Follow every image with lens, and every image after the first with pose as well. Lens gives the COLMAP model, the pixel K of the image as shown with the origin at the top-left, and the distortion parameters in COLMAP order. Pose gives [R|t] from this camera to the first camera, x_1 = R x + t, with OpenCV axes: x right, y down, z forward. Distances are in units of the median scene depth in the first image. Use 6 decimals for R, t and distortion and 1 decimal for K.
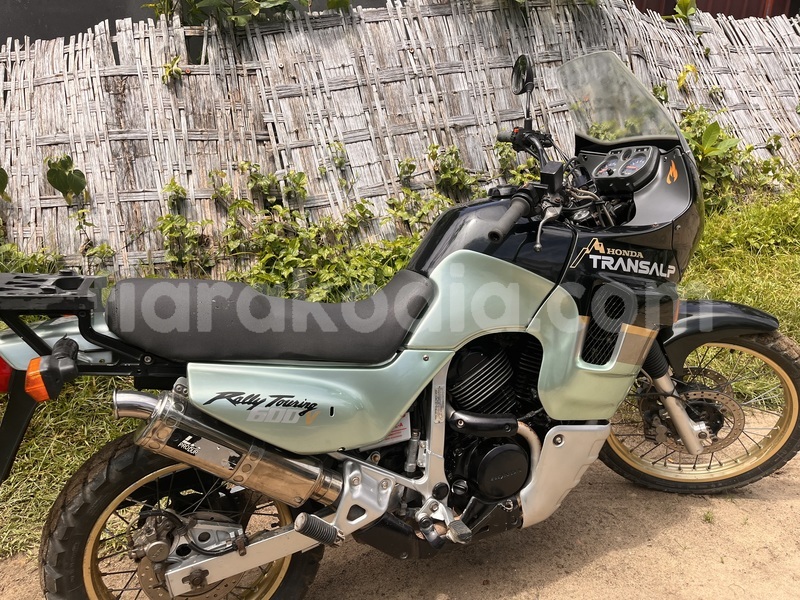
lens RADIAL K [[602.7, 0, 396.1], [0, 602.7, 298.0], [0, 0, 1]] dist [0.015261, -0.008752]
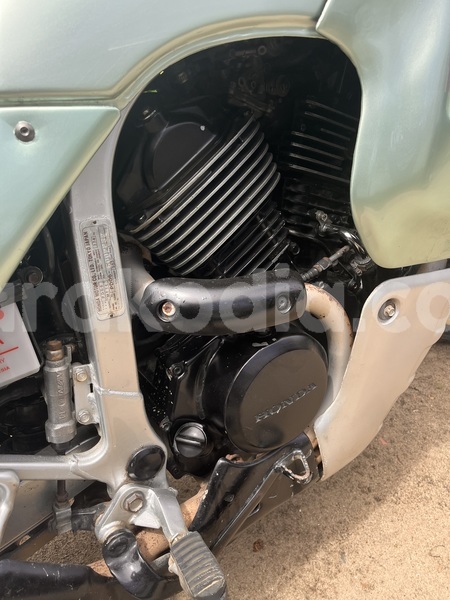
lens RADIAL K [[452.0, 0, 224.2], [0, 452.0, 300.5], [0, 0, 1]] dist [0.015261, -0.008752]
pose [[0.981283, -0.143777, 0.128112, 0.103900], [0.110165, 0.964770, 0.238921, 0.132868], [-0.157950, -0.220336, 0.962551, 0.697848]]
